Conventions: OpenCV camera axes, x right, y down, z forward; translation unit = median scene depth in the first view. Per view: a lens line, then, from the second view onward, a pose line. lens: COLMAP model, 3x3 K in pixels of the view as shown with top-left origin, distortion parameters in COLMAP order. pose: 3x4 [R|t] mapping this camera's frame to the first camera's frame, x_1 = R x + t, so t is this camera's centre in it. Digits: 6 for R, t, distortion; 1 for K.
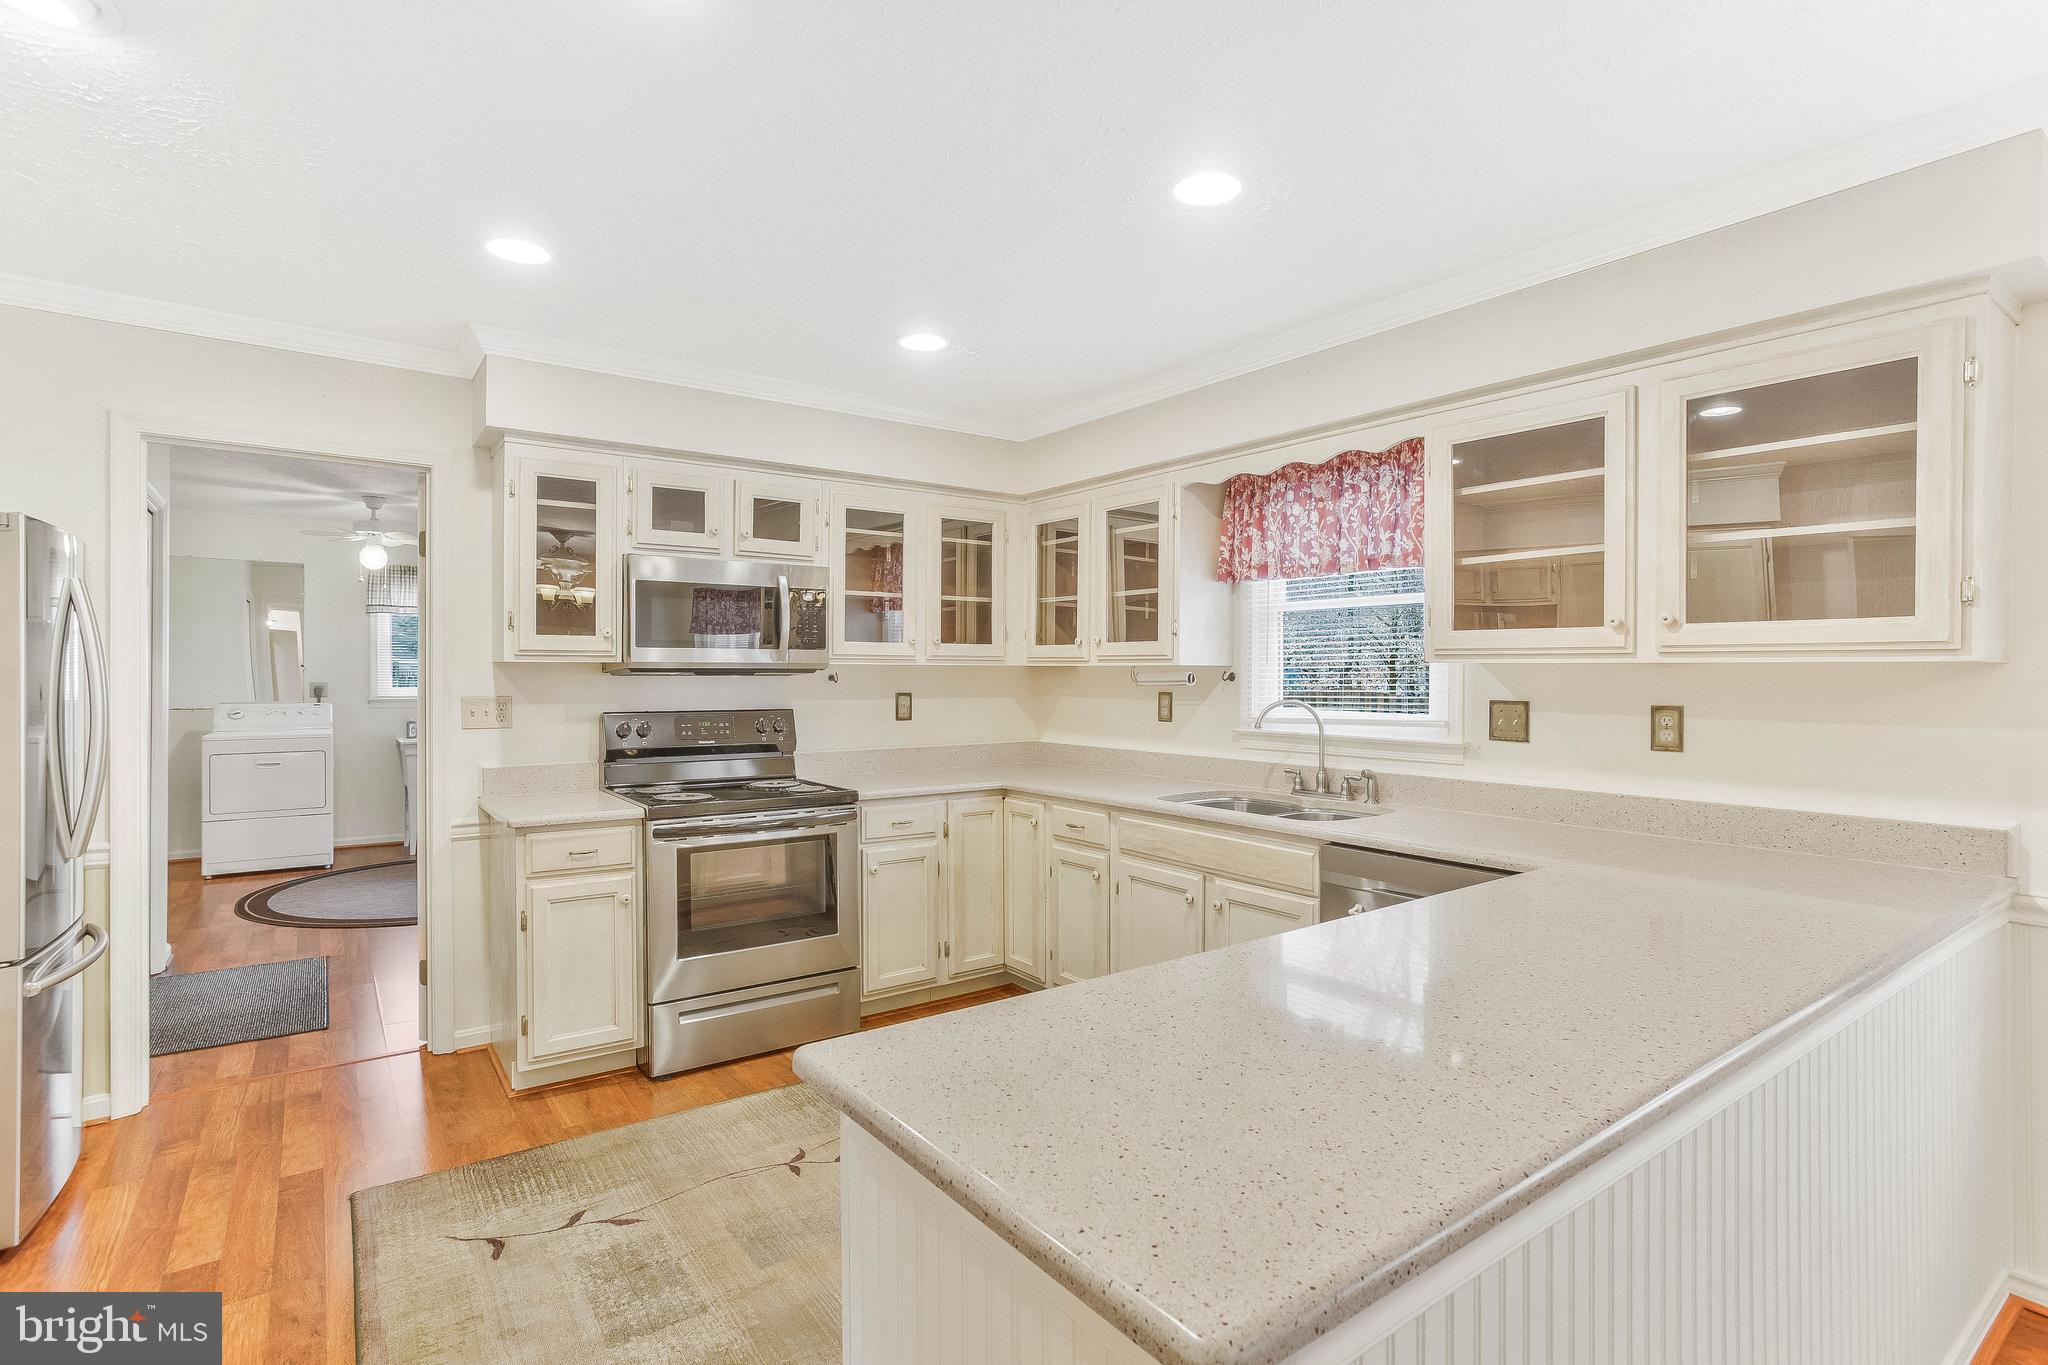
lens RADIAL K [[1009.4, 0, 1010.8], [0, 1009.4, 672.4], [0, 0, 1]] dist [-0.043367, 0.026029]
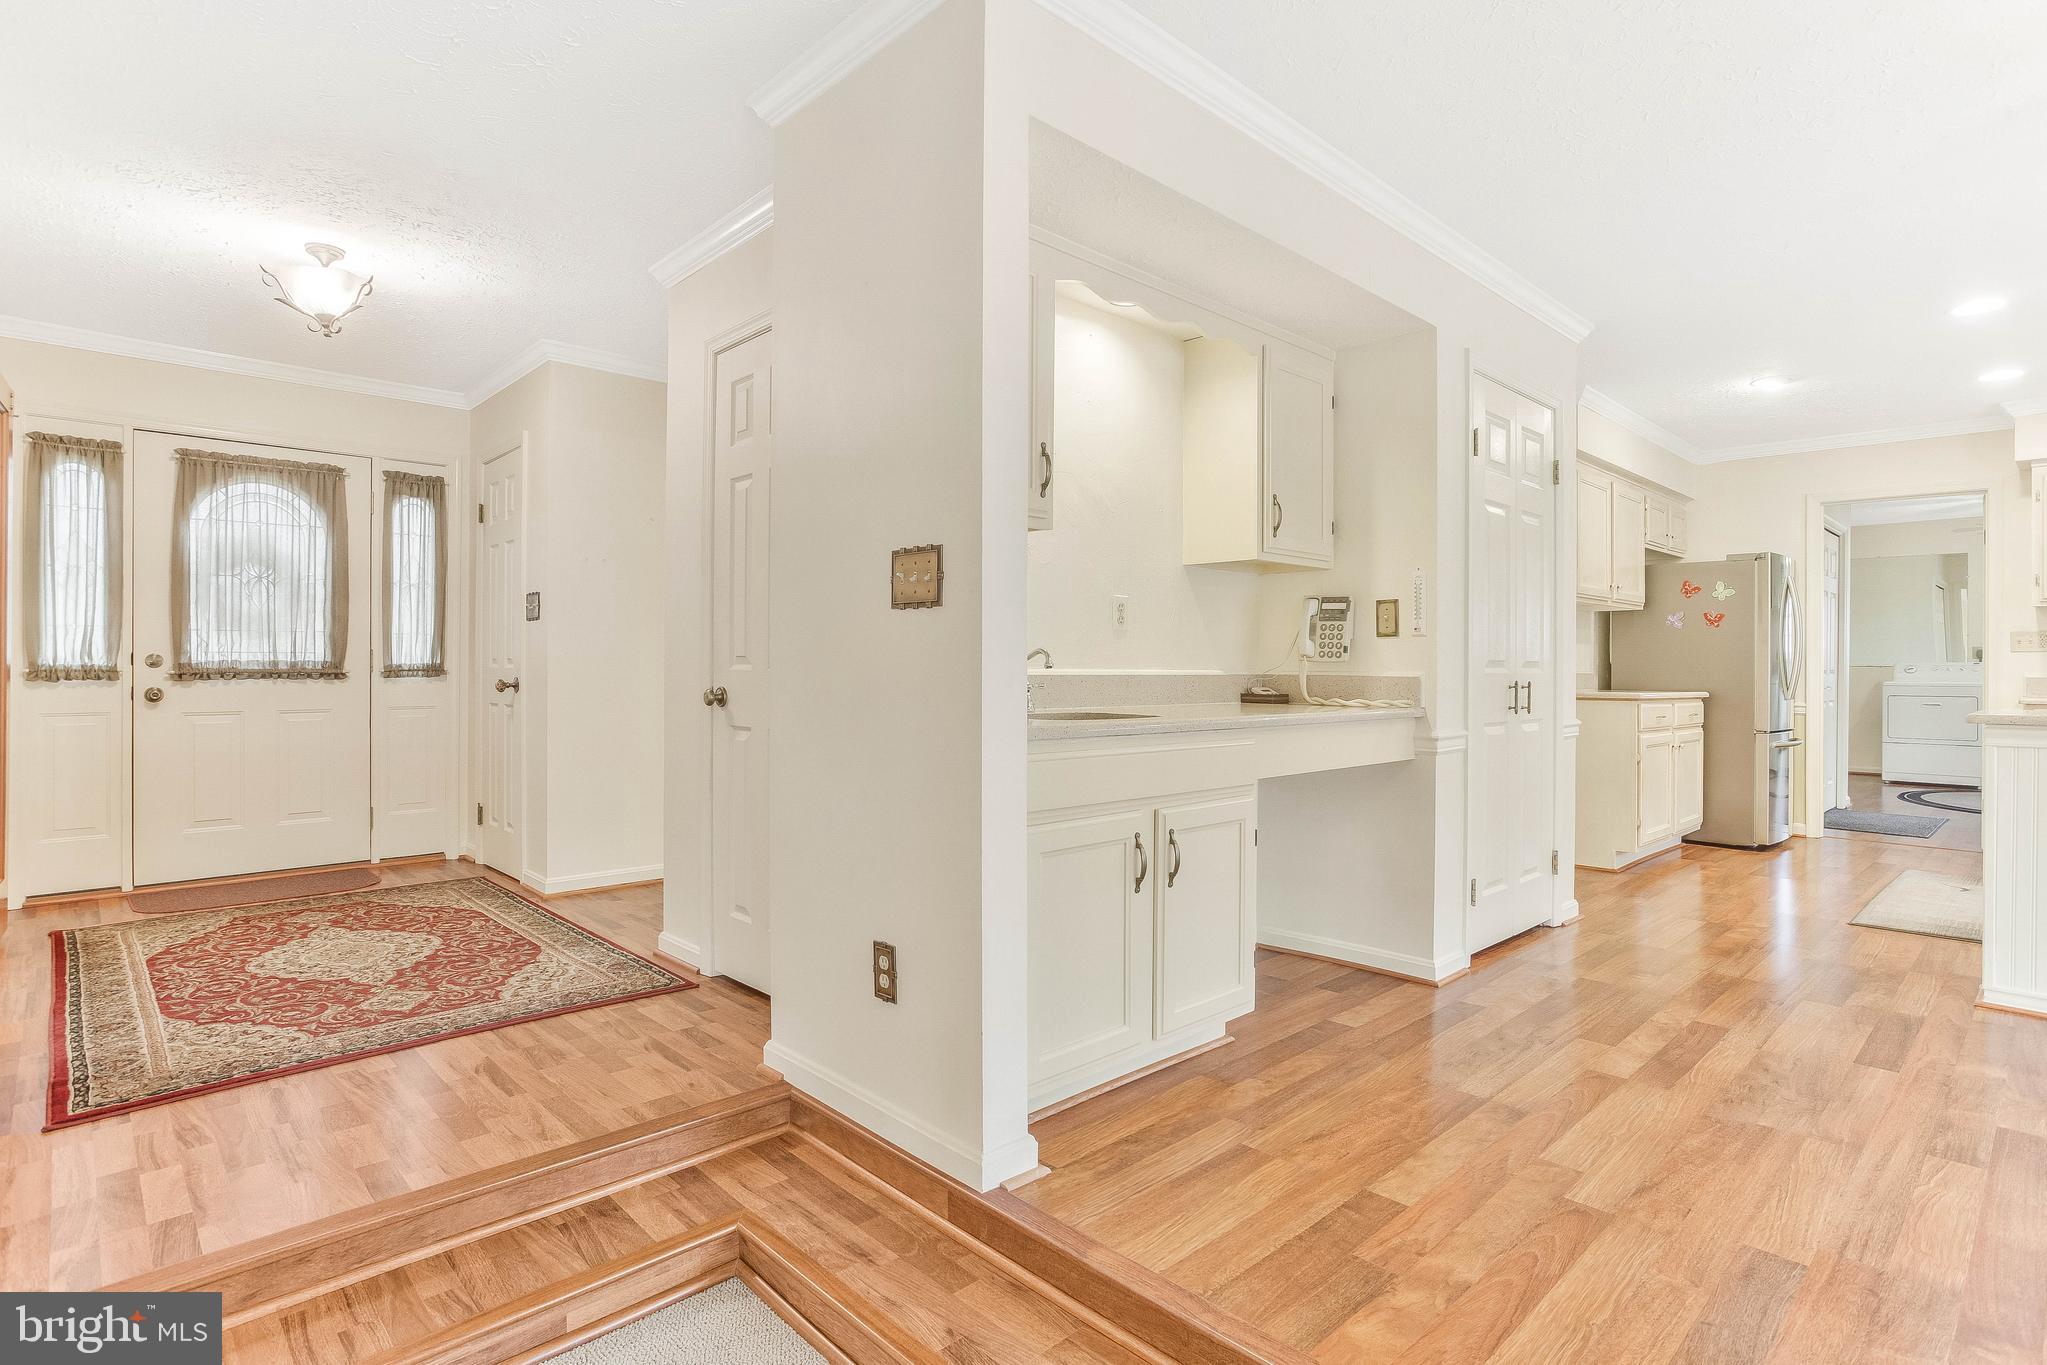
lens RADIAL K [[1027.1, 0, 1035.7], [0, 1027.1, 668.7], [0, 0, 1]] dist [-0.024134, 0.008923]
pose [[0.145251, -0.000113, -0.989395, 0.775305], [-0.004882, 0.999988, -0.000831, 0.088556], [0.989383, 0.004951, 0.145248, -0.721053]]
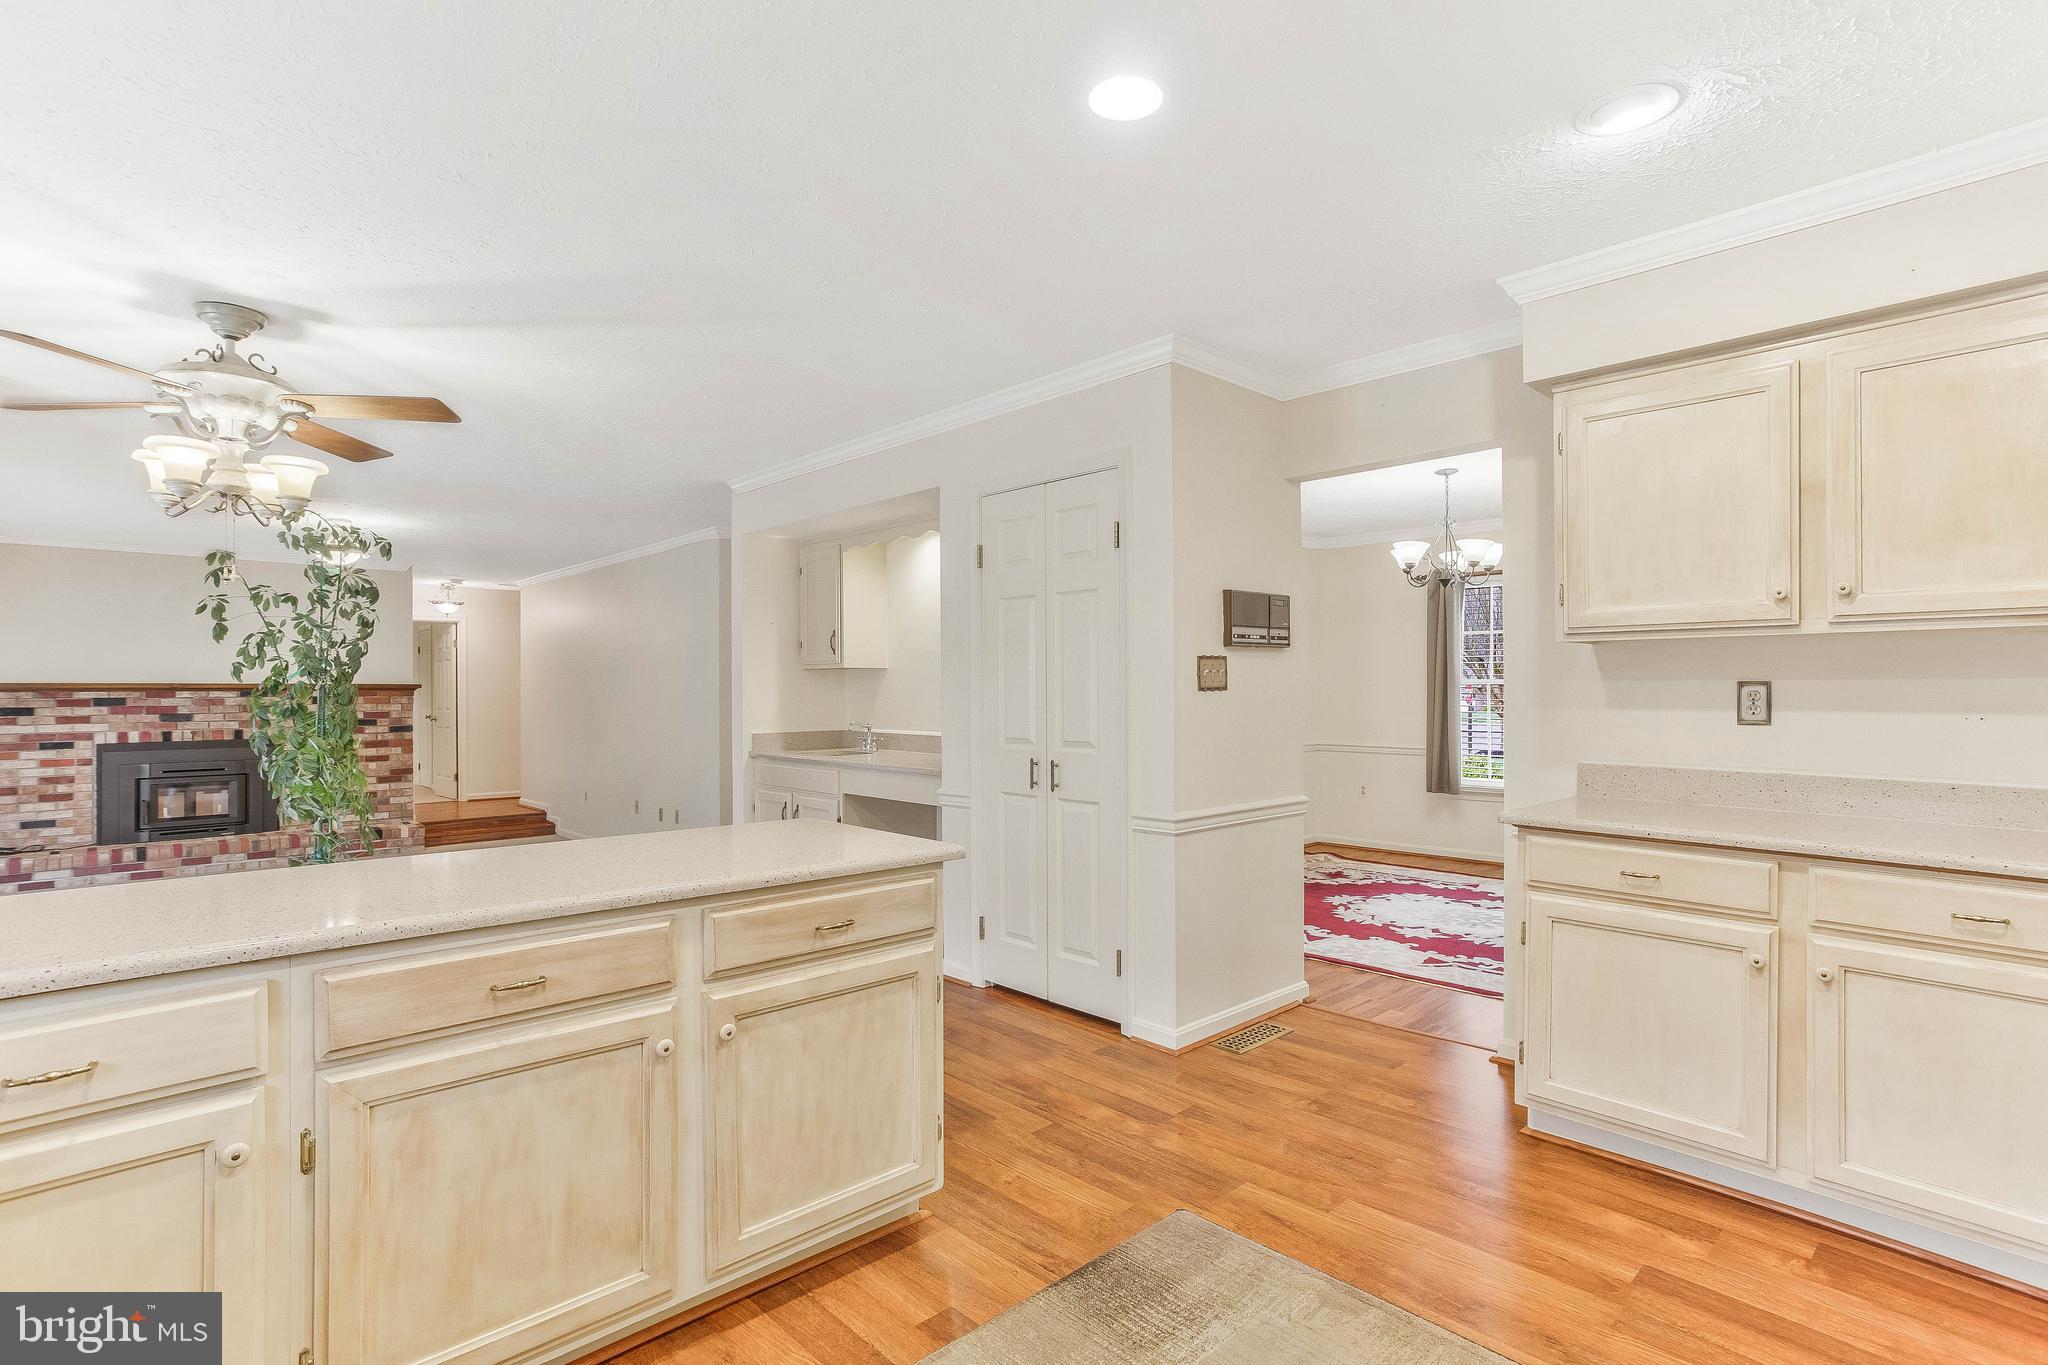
lens RADIAL K [[1009.4, 0, 1020.3], [0, 1009.4, 682.9], [0, 0, 1]] dist [-0.043367, 0.026029]
pose [[-0.991508, -0.000557, -0.130045, -0.013629], [0.000164, 0.999985, -0.005532, 0.023467], [0.130046, -0.005506, -0.991493, 0.973269]]
